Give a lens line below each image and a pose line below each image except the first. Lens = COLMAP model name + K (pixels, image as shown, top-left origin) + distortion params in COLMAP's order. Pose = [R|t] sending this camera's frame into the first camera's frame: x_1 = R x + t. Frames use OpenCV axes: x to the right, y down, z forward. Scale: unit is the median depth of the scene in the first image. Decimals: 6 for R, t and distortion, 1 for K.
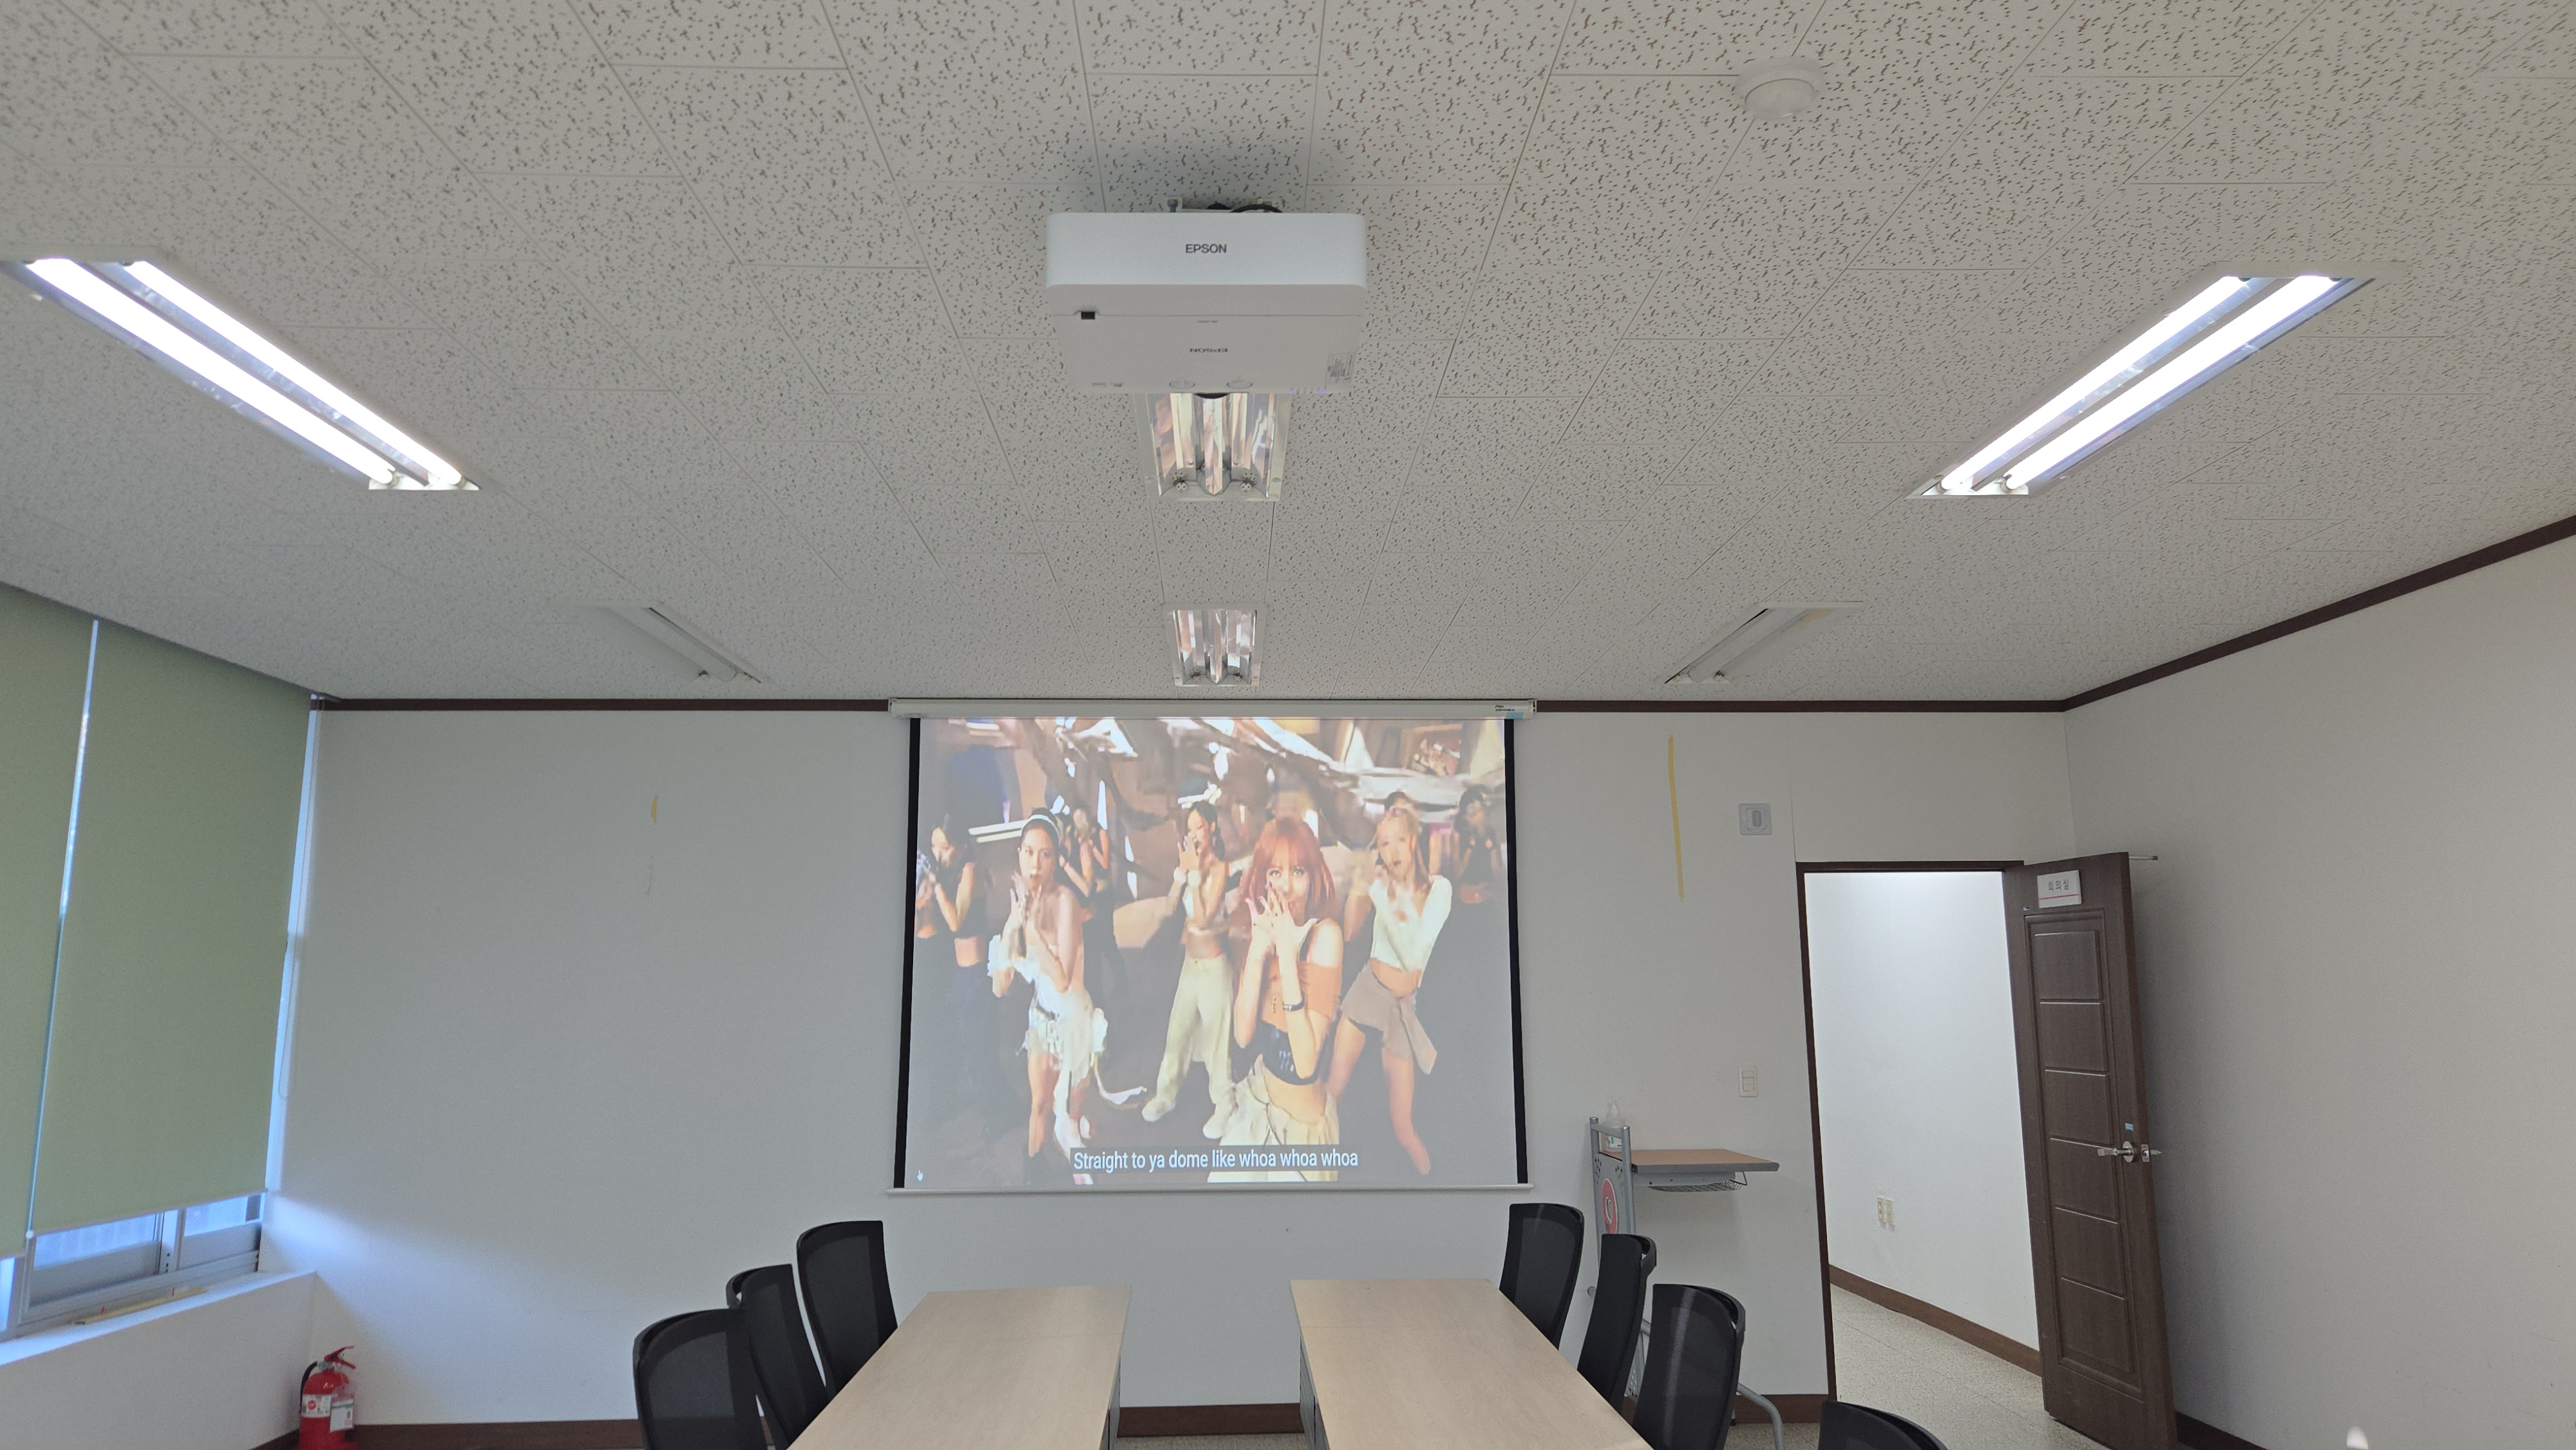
lens RADIAL K [[1977.3, 0, 1297.4], [0, 1977.3, 719.6], [0, 0, 1]] dist [0.069554, -0.068751]
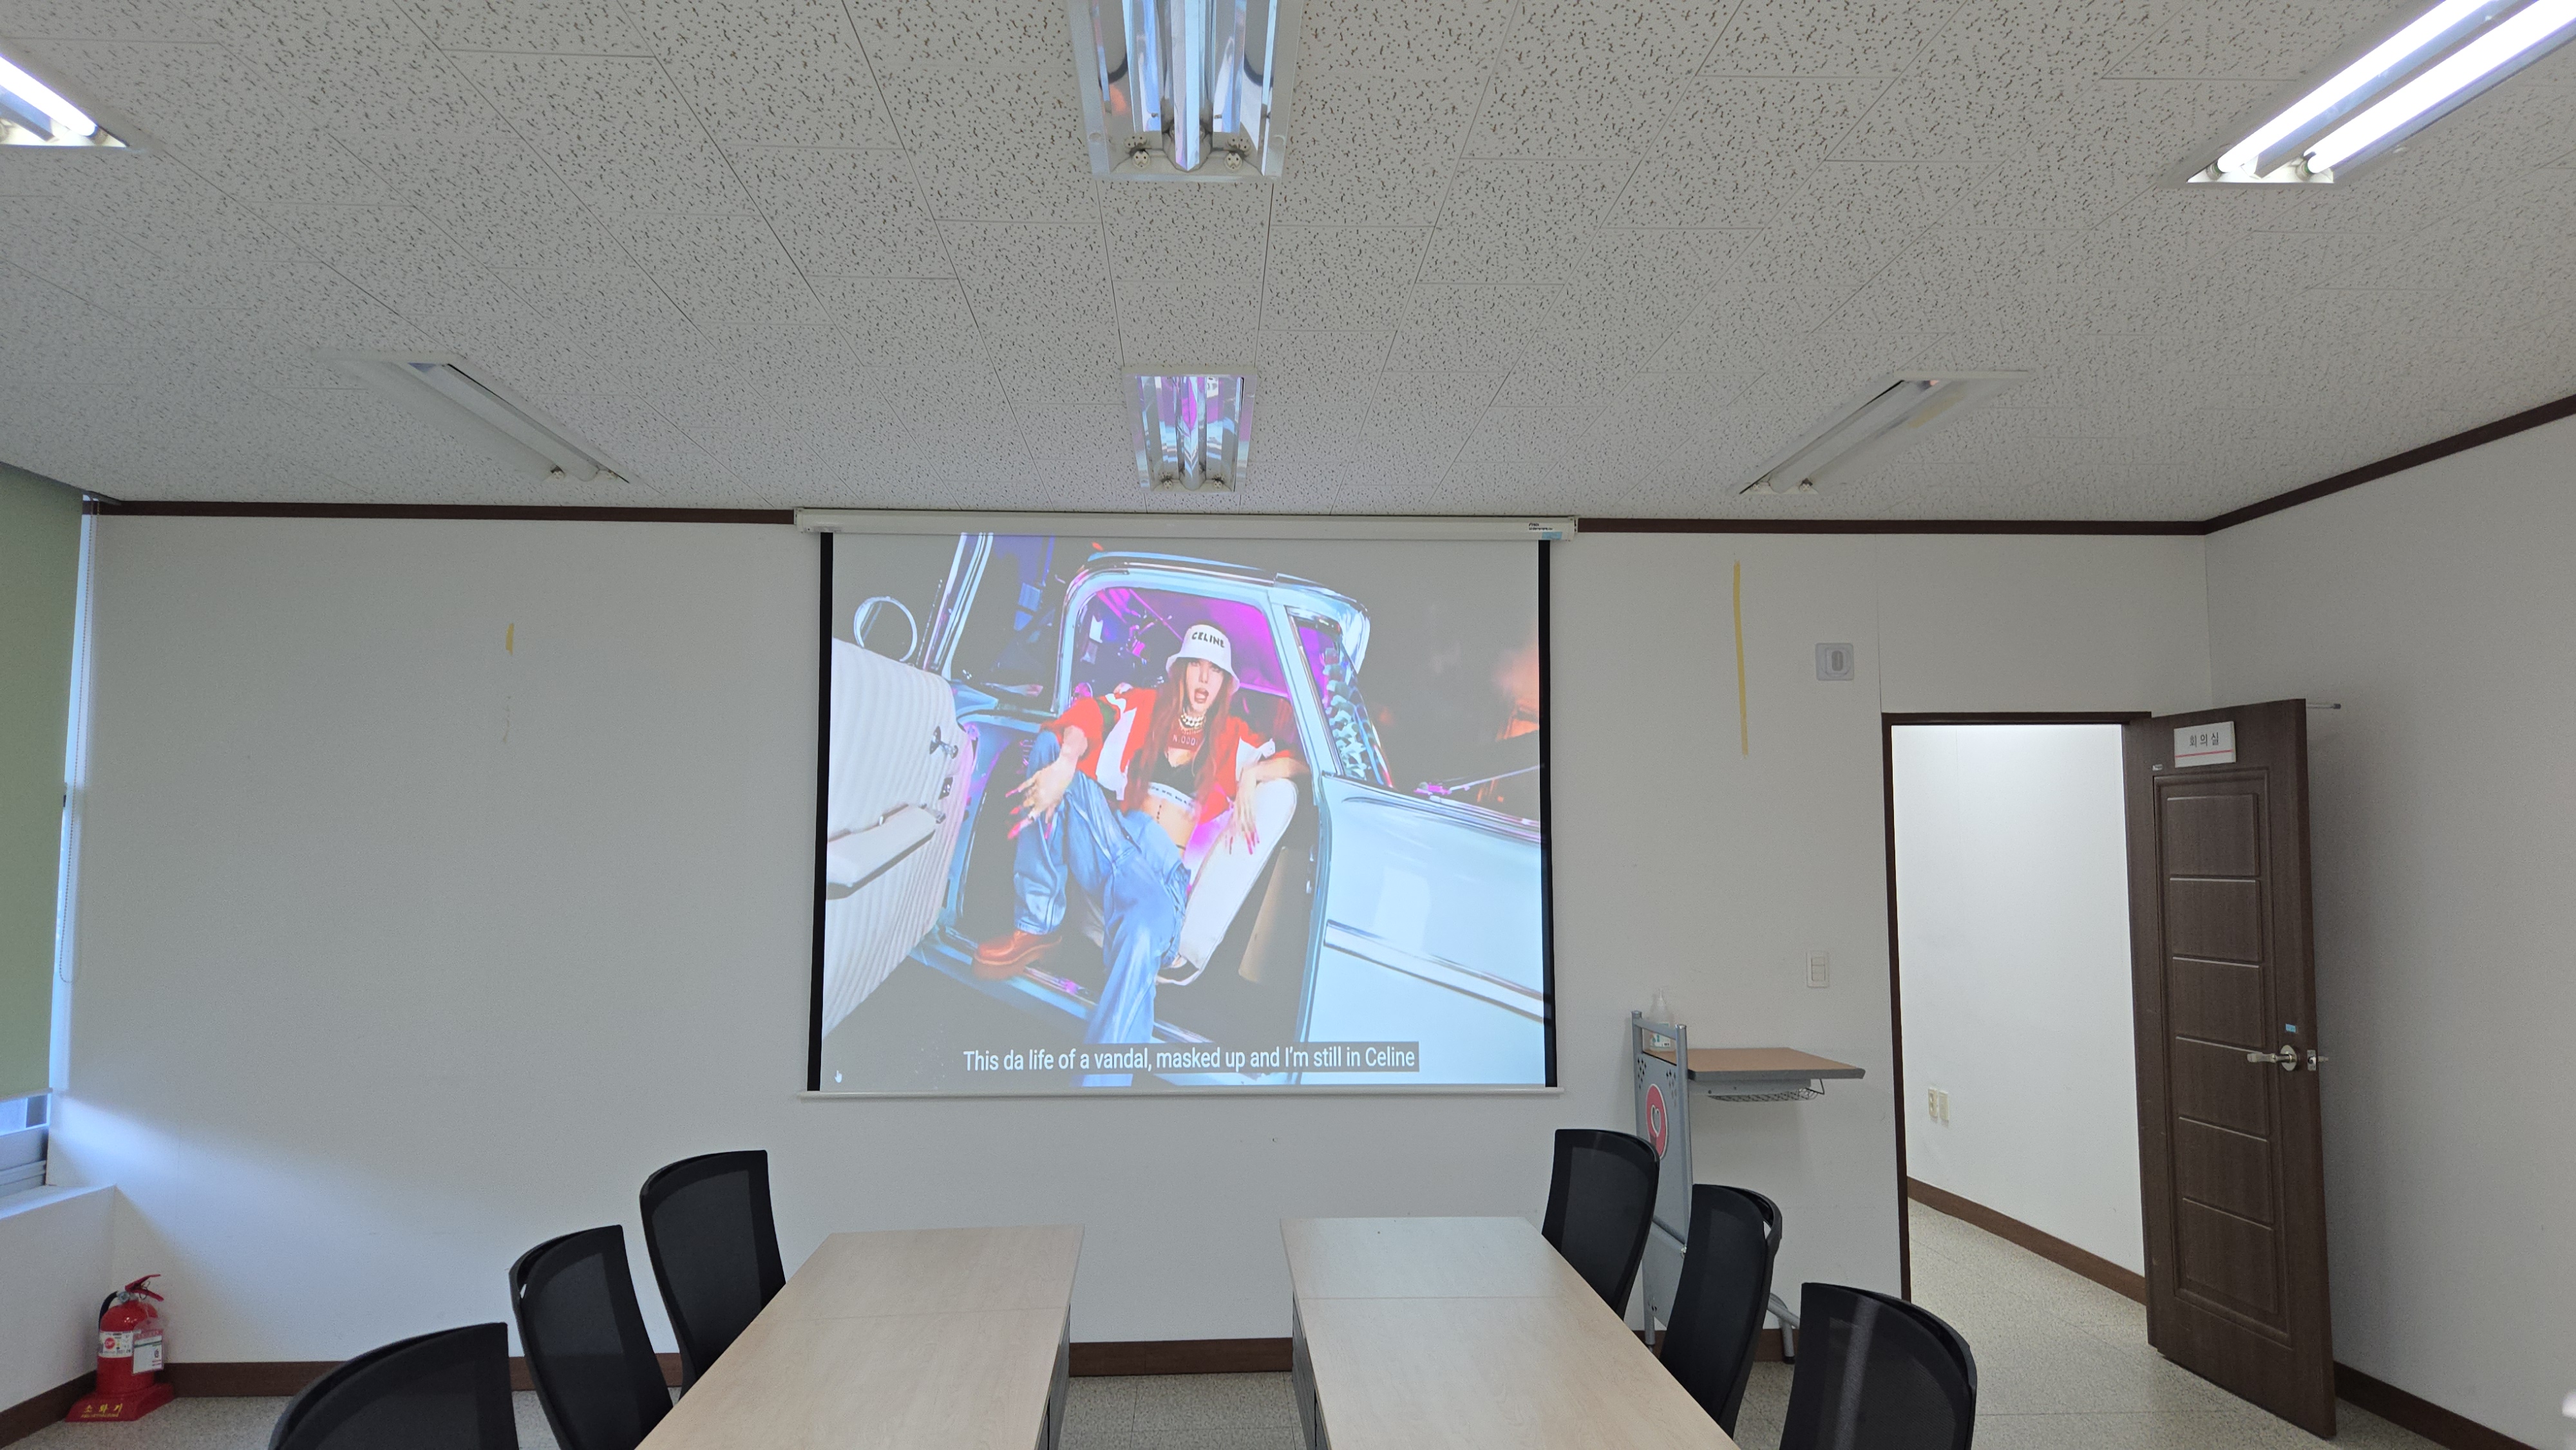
lens RADIAL K [[1977.3, 0, 1346.4], [0, 1977.3, 762.0], [0, 0, 1]] dist [0.069554, -0.068751]
pose [[0.999316, 0.006154, 0.036452, -0.006538], [-0.009402, 0.995932, 0.089612, 0.019932], [-0.035753, -0.089894, 0.995309, 0.174727]]
